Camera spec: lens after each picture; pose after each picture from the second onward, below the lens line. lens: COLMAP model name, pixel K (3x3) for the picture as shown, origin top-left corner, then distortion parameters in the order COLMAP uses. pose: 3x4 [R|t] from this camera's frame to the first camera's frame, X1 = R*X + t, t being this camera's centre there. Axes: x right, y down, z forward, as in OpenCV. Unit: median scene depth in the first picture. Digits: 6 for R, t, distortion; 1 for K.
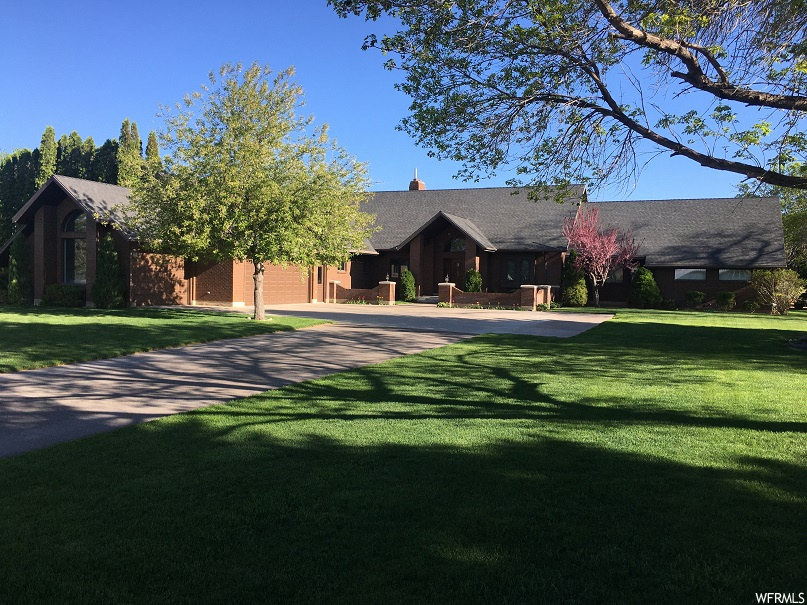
lens RADIAL K [[678.8, 0, 402.7], [0, 678.8, 302.6], [0, 0, 1]] dist [0.015133, -0.004943]
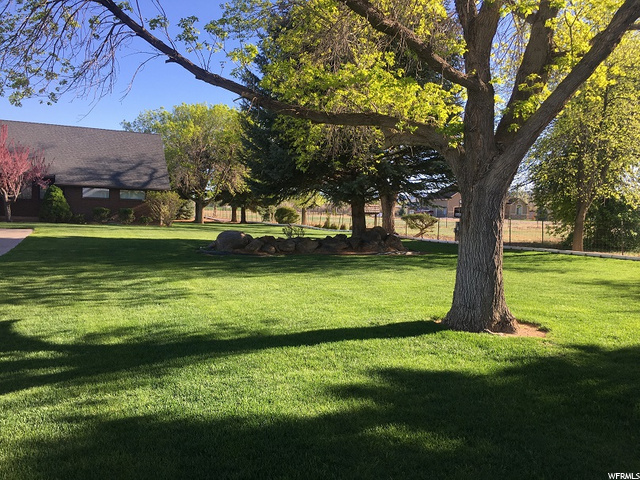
lens RADIAL K [[538.3, 0, 319.7], [0, 538.3, 239.0], [0, 0, 1]] dist [0.015133, -0.004943]
pose [[0.669080, -0.032423, 0.742483, -0.007860], [0.002302, 0.999134, 0.041556, -0.000632], [-0.743187, -0.026095, 0.668575, 0.106946]]
